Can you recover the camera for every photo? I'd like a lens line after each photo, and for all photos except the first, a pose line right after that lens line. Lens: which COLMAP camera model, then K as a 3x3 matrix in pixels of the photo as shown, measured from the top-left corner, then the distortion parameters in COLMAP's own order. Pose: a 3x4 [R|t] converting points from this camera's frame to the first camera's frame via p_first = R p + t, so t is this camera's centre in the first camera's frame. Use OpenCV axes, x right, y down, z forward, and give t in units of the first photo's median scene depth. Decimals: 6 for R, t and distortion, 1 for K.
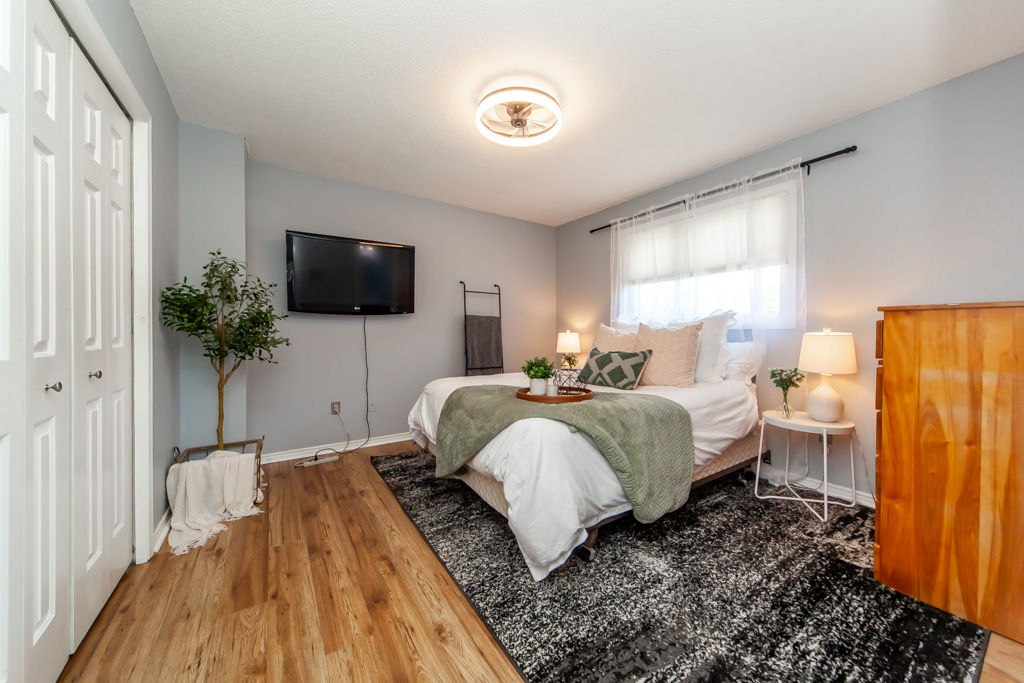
lens RADIAL K [[356.6, 0, 512.5], [0, 356.6, 338.8], [0, 0, 1]] dist [0.002817, 0.000174]
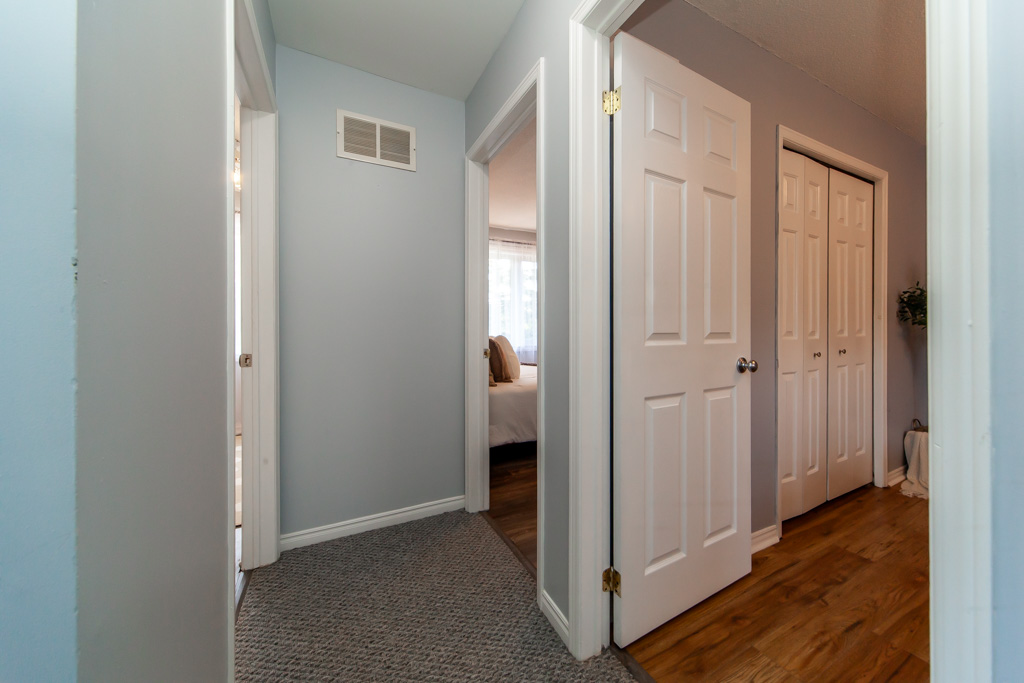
lens RADIAL K [[356.6, 0, 514.0], [0, 356.6, 325.7], [0, 0, 1]] dist [0.002817, 0.000174]
pose [[-0.139447, 0.002298, -0.990227, 0.649442], [-0.008904, 0.999954, 0.003575, -0.011941], [0.990189, 0.009316, -0.139420, -0.279233]]
